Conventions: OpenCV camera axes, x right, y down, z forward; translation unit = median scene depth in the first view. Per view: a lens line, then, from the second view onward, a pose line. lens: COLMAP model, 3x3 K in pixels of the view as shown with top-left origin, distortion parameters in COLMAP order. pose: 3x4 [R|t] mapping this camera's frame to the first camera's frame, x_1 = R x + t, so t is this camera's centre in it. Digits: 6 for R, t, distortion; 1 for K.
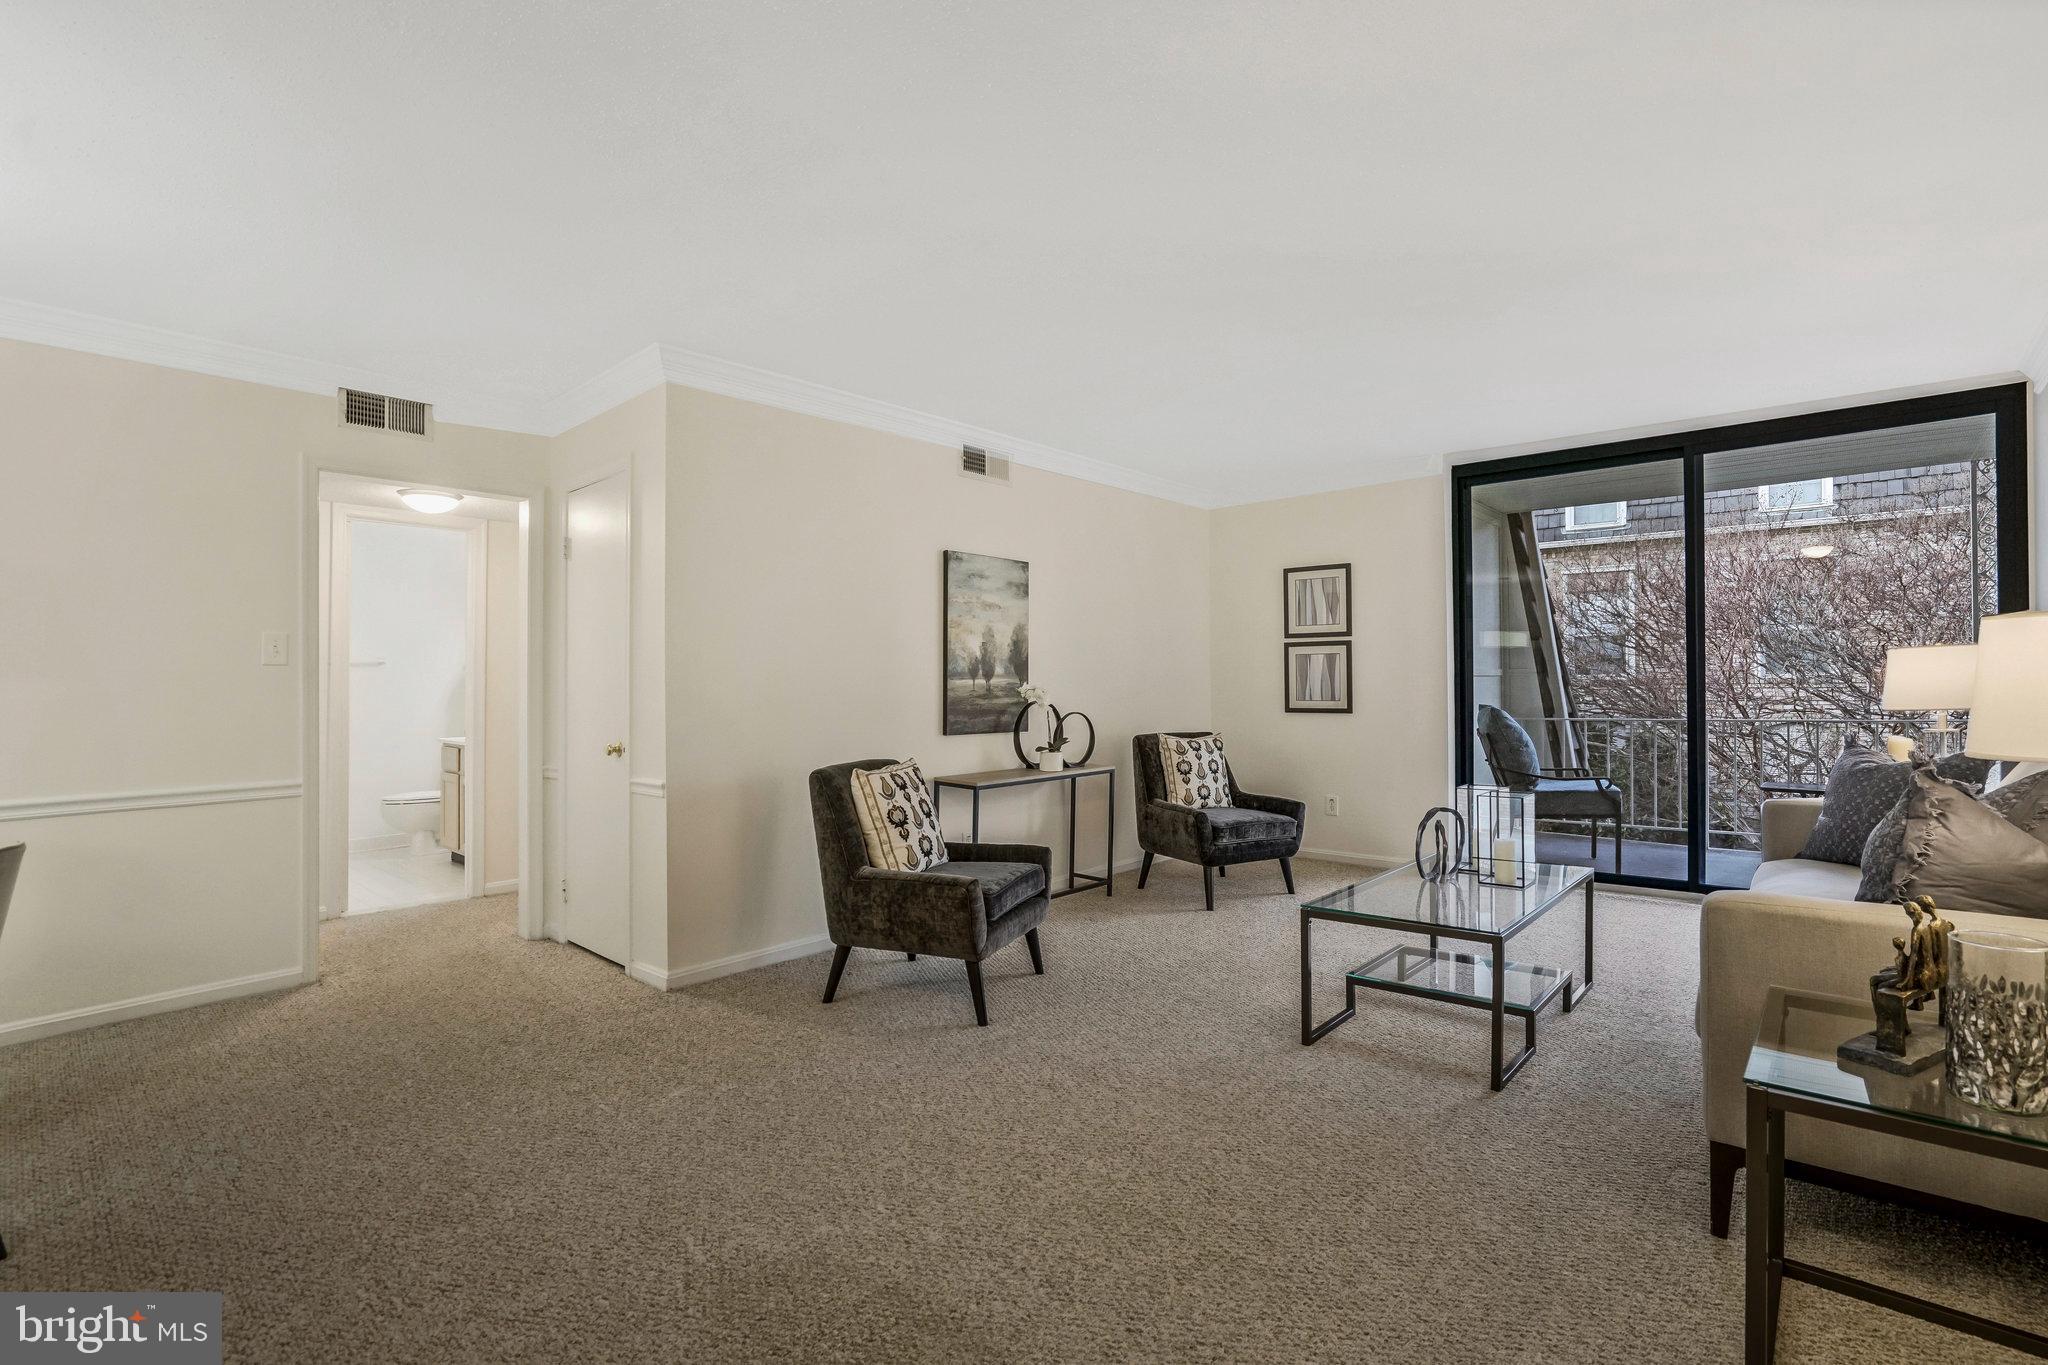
lens RADIAL K [[972.1, 0, 1020.0], [0, 972.1, 695.4], [0, 0, 1]] dist [-0.042917, 0.010065]
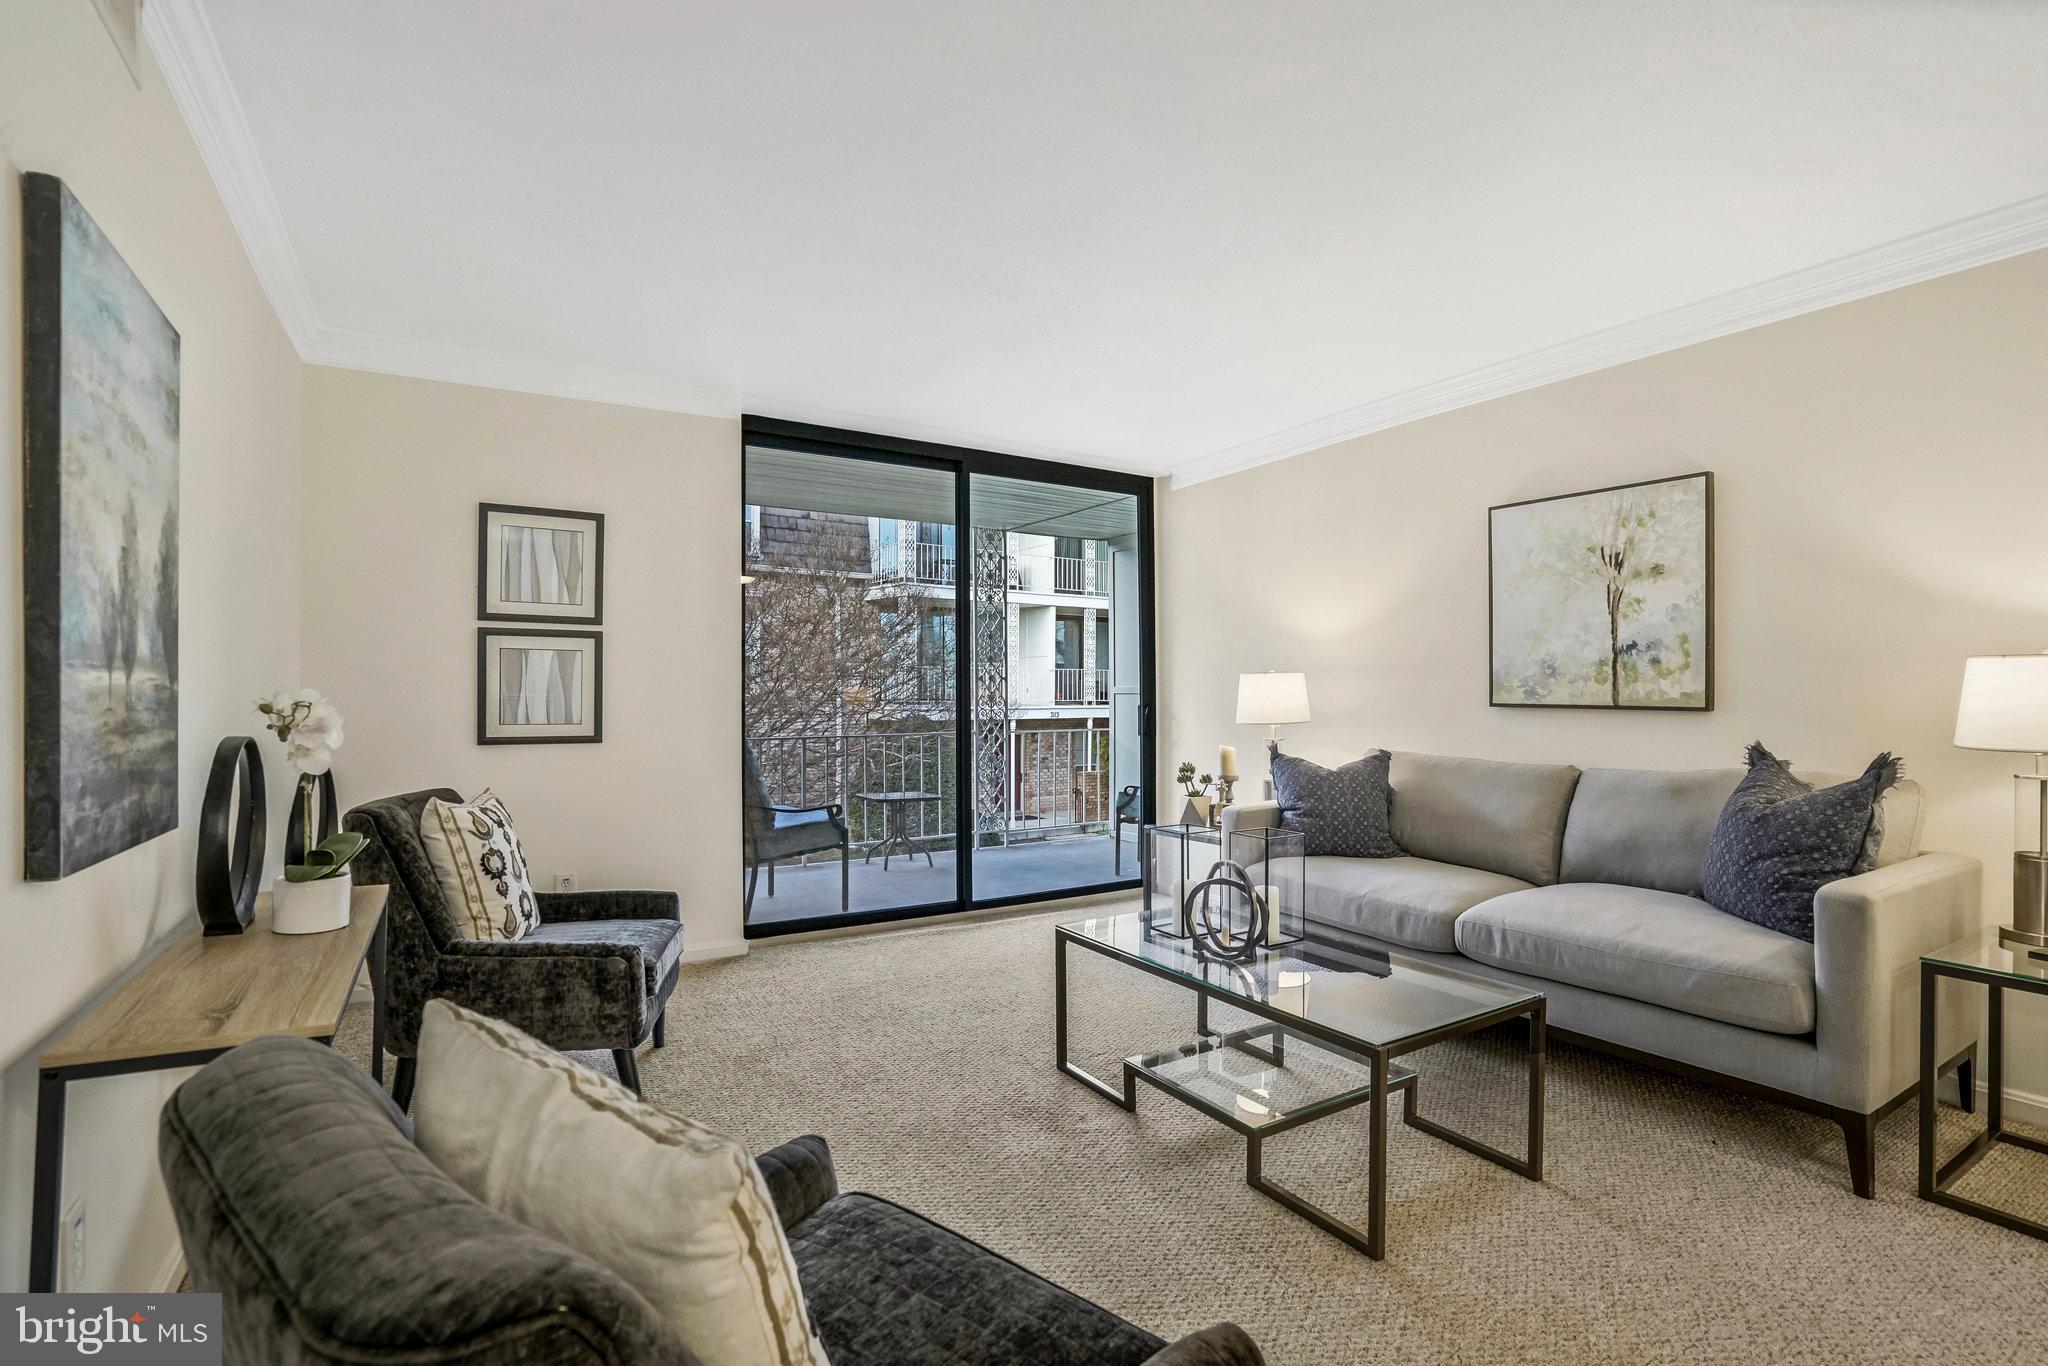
lens RADIAL K [[972.1, 0, 1037.8], [0, 972.1, 689.1], [0, 0, 1]] dist [-0.042917, 0.010065]
pose [[0.277915, 0.017791, 0.960441, -0.202243], [0.006617, 0.999769, -0.020434, -0.002753], [-0.960583, 0.012034, 0.277733, 0.533824]]
